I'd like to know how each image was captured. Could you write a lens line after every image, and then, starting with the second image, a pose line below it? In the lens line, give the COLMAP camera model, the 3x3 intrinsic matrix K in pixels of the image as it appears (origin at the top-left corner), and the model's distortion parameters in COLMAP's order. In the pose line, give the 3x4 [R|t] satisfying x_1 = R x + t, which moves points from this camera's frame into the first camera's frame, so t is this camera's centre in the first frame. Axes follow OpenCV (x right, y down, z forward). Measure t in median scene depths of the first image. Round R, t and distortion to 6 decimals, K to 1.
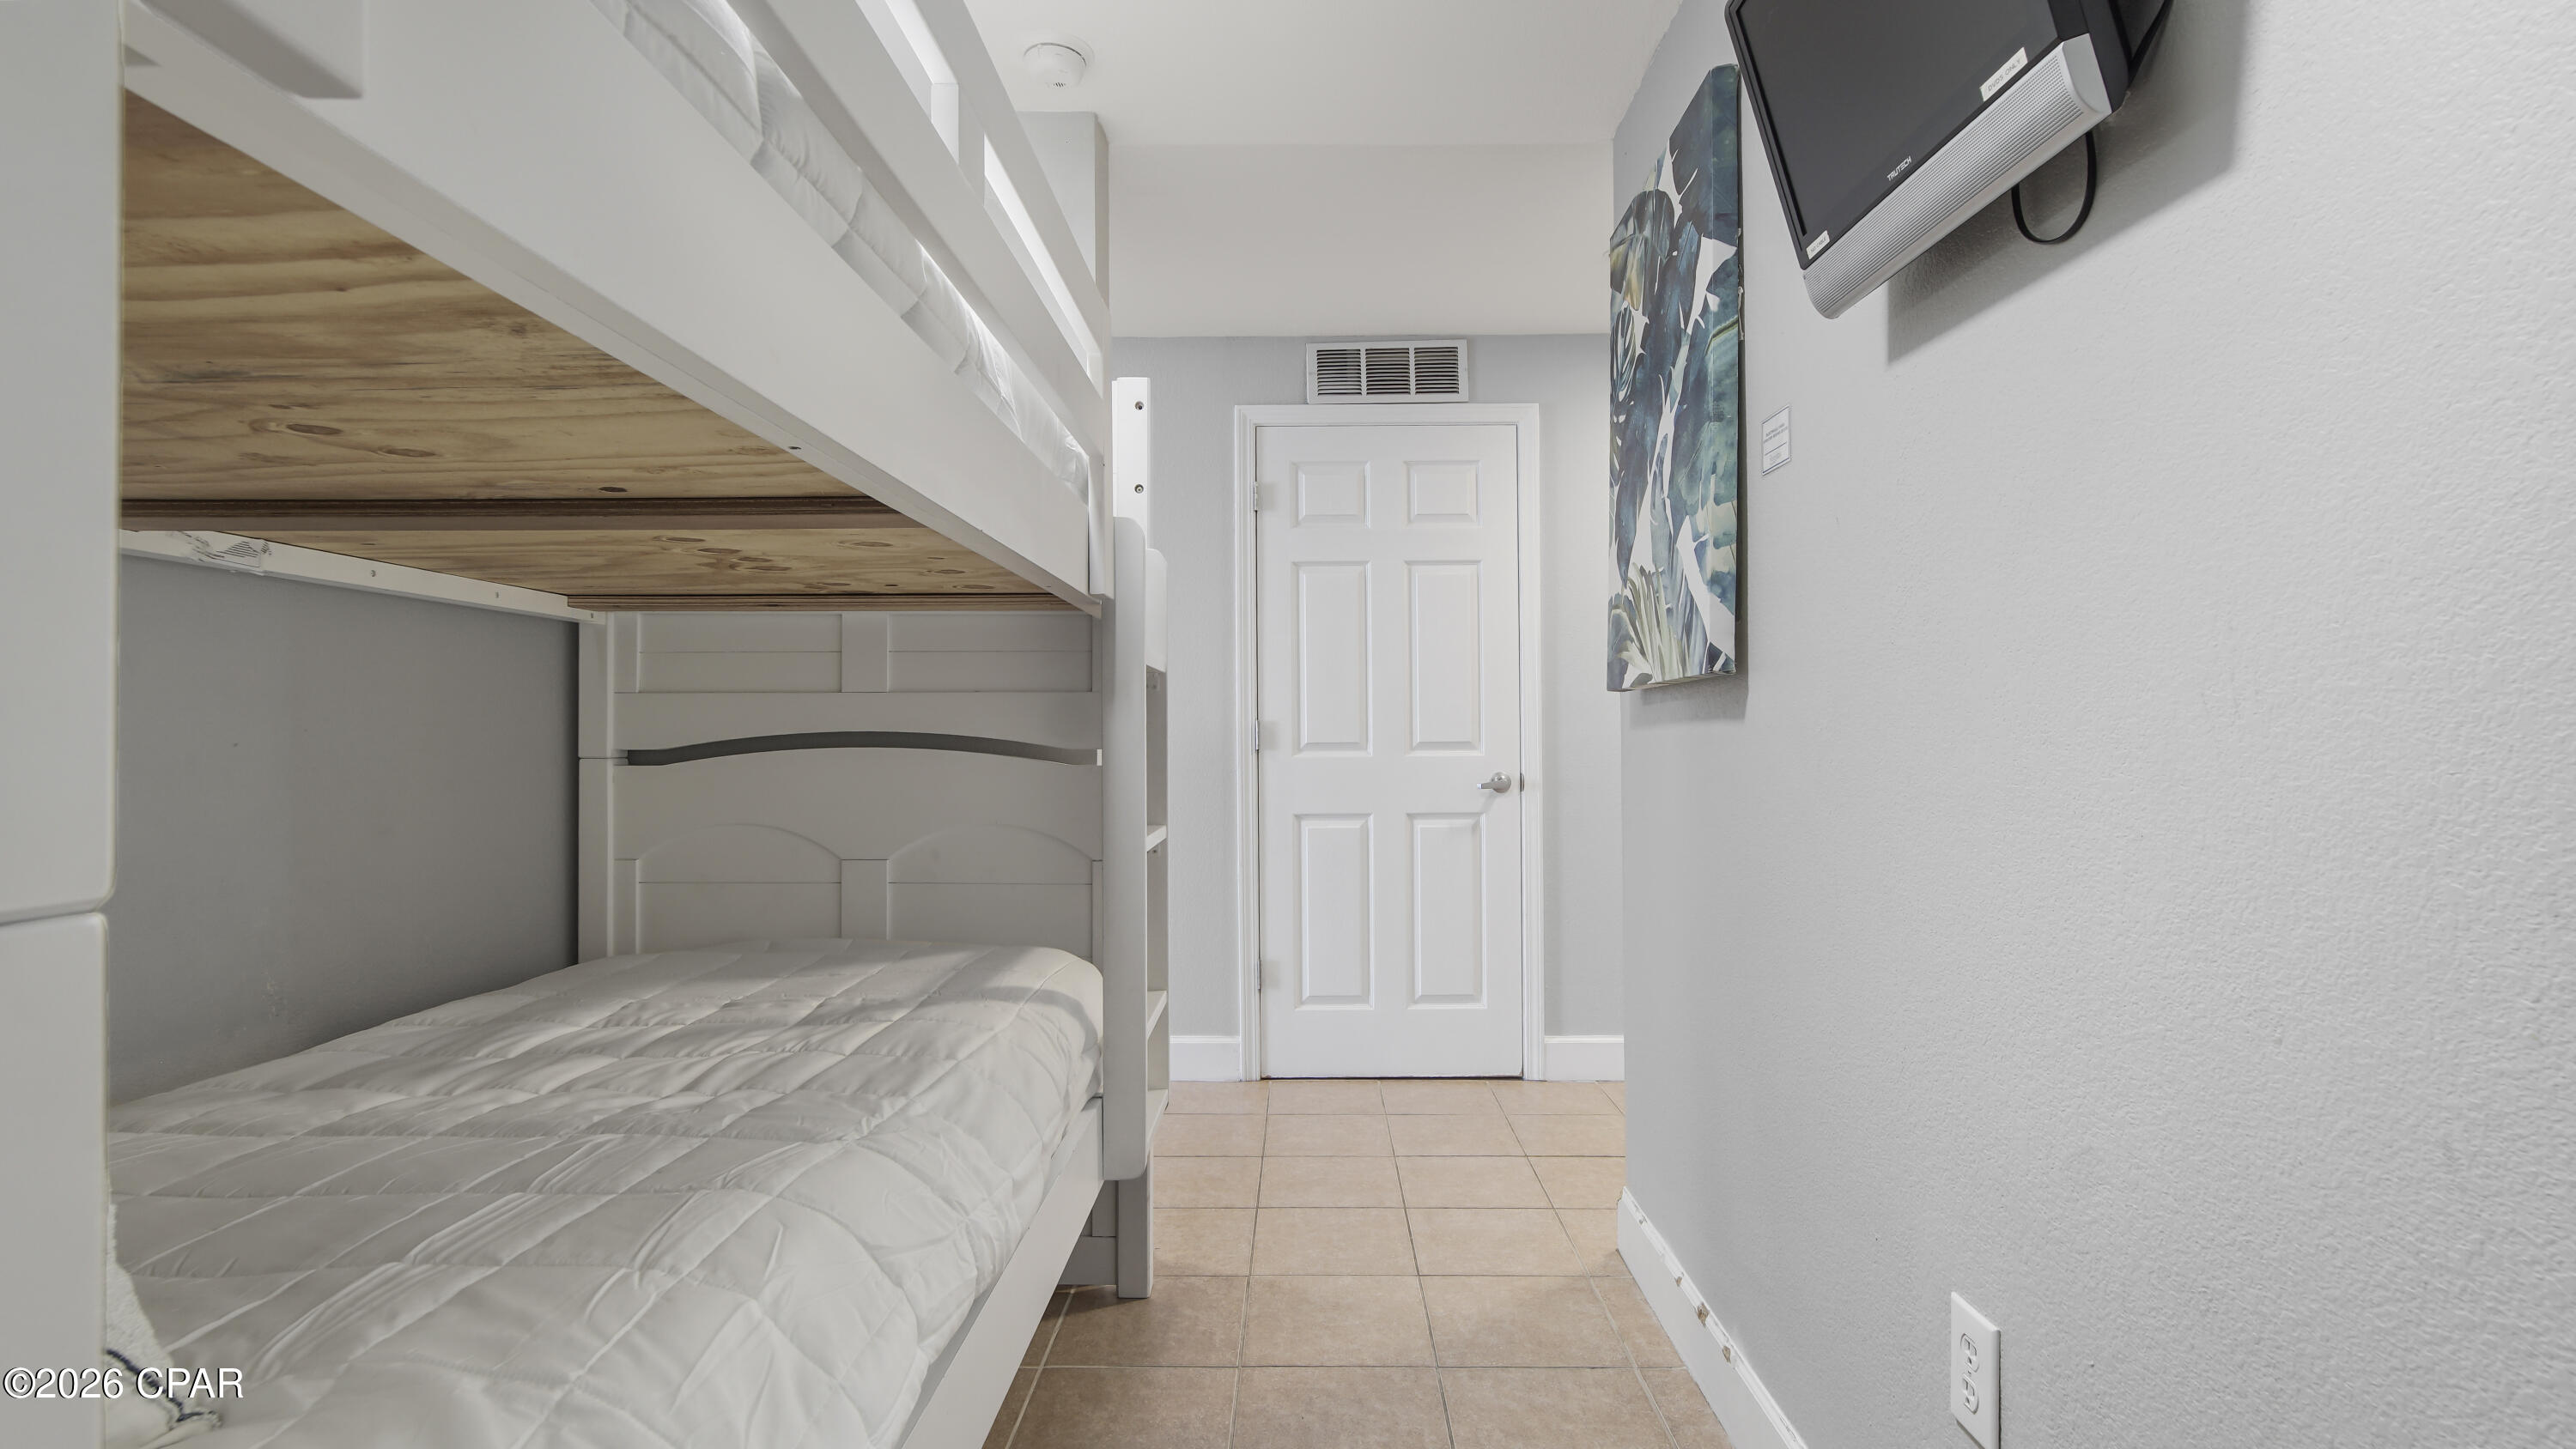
lens RADIAL K [[1180.3, 0, 1290.1], [0, 1180.3, 724.3], [0, 0, 1]] dist [-0.007779, 0.004264]
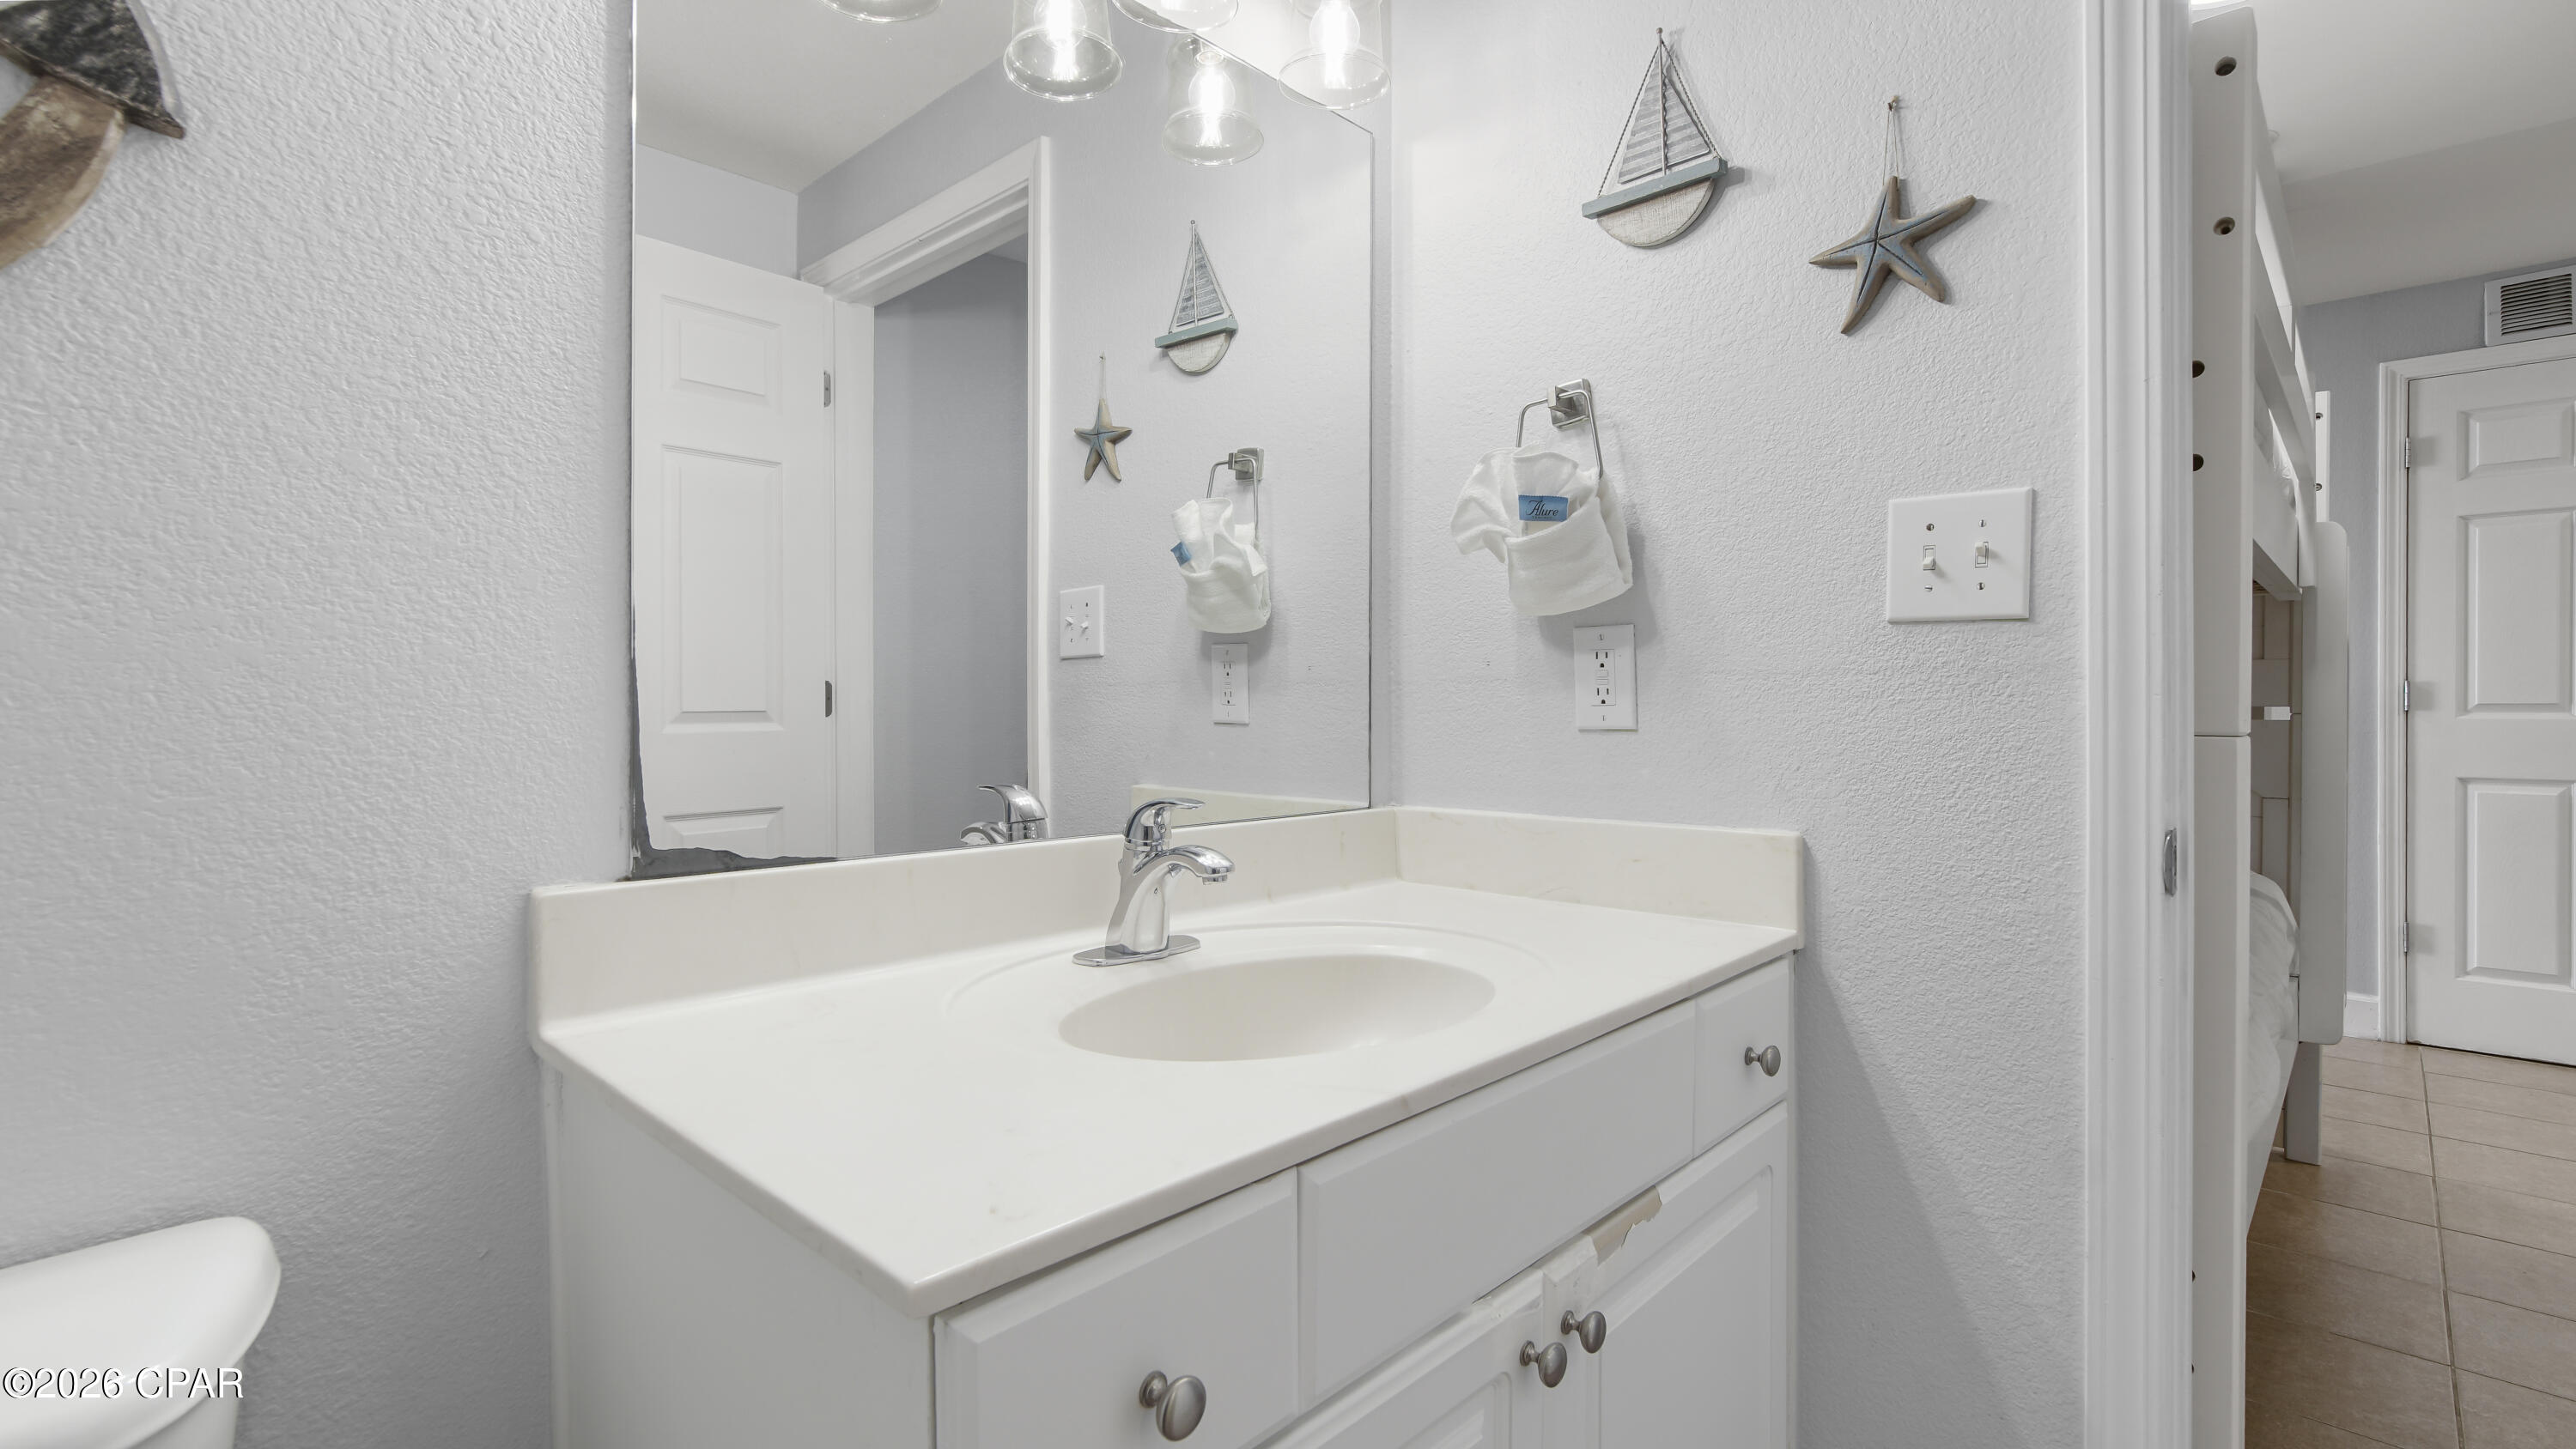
lens RADIAL K [[1180.3, 0, 1269.4], [0, 1180.3, 715.3], [0, 0, 1]] dist [-0.007779, 0.004264]
pose [[0.738906, 0.011308, -0.673713, -0.067567], [0.005705, 0.999718, 0.023036, -0.002840], [0.673784, -0.020865, 0.738633, -0.367540]]
